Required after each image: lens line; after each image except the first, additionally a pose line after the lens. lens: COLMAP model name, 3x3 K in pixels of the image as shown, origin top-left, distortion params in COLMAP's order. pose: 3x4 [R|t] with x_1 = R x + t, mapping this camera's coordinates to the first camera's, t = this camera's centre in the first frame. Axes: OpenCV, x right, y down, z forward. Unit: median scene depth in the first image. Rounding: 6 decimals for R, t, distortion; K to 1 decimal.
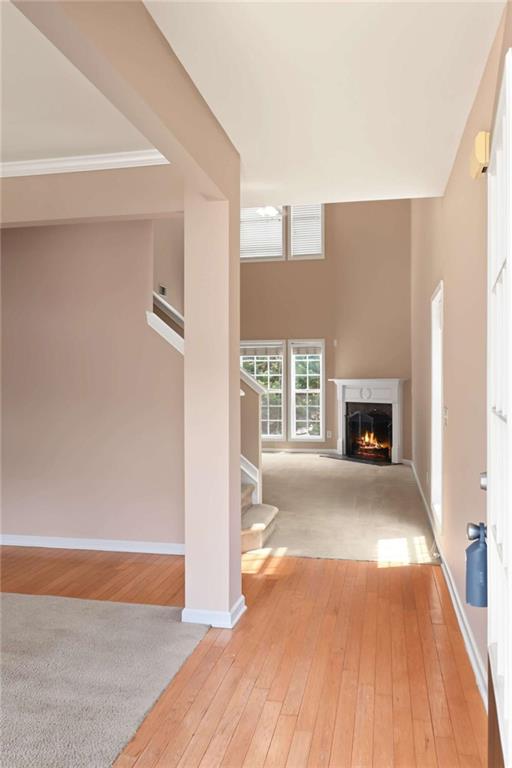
lens RADIAL K [[614.1, 0, 254.2], [0, 614.1, 386.4], [0, 0, 1]] dist [0.004212, 0.000588]
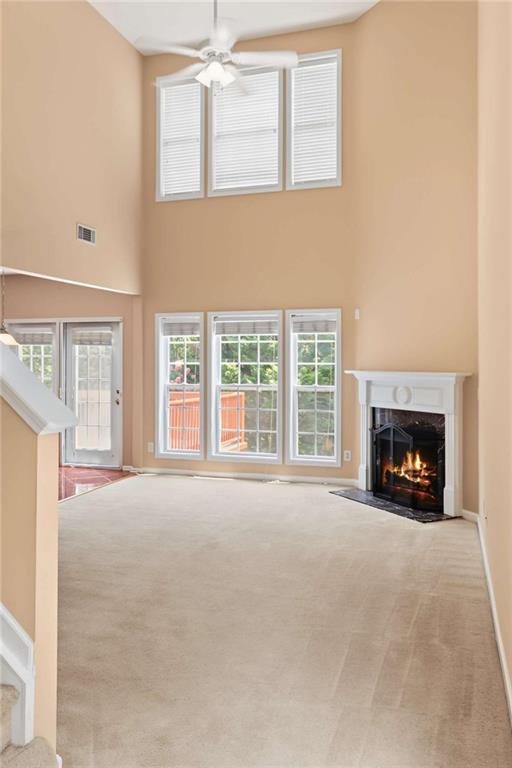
lens RADIAL K [[584.7, 0, 273.9], [0, 584.7, 360.7], [0, 0, 1]] dist [-0.011821, 0.011171]
pose [[0.996764, 0.003254, -0.080319, 0.093469], [-0.003969, 0.999954, -0.008741, -0.016223], [0.080287, 0.009032, 0.996731, 0.376114]]
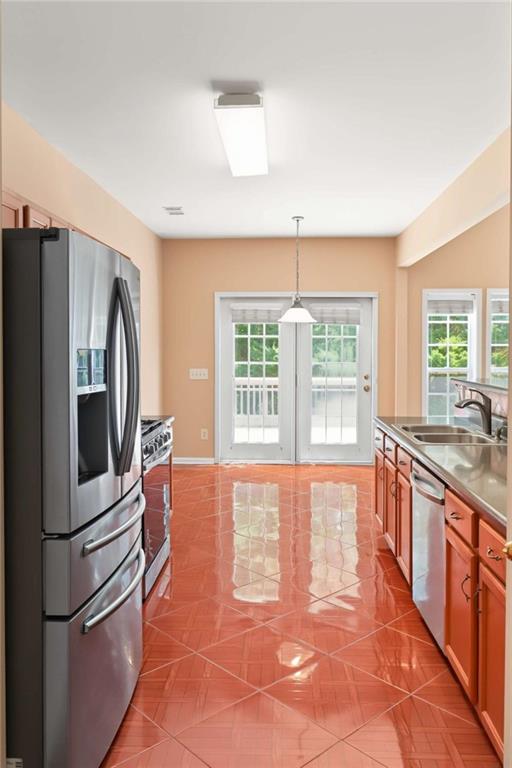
lens RADIAL K [[584.7, 0, 258.1], [0, 584.7, 379.3], [0, 0, 1]] dist [-0.011821, 0.011171]
pose [[0.984773, -0.006258, 0.173733, -0.217850], [-0.003324, 0.998491, 0.054811, -0.016002], [-0.173814, -0.054554, 0.983266, 0.440785]]
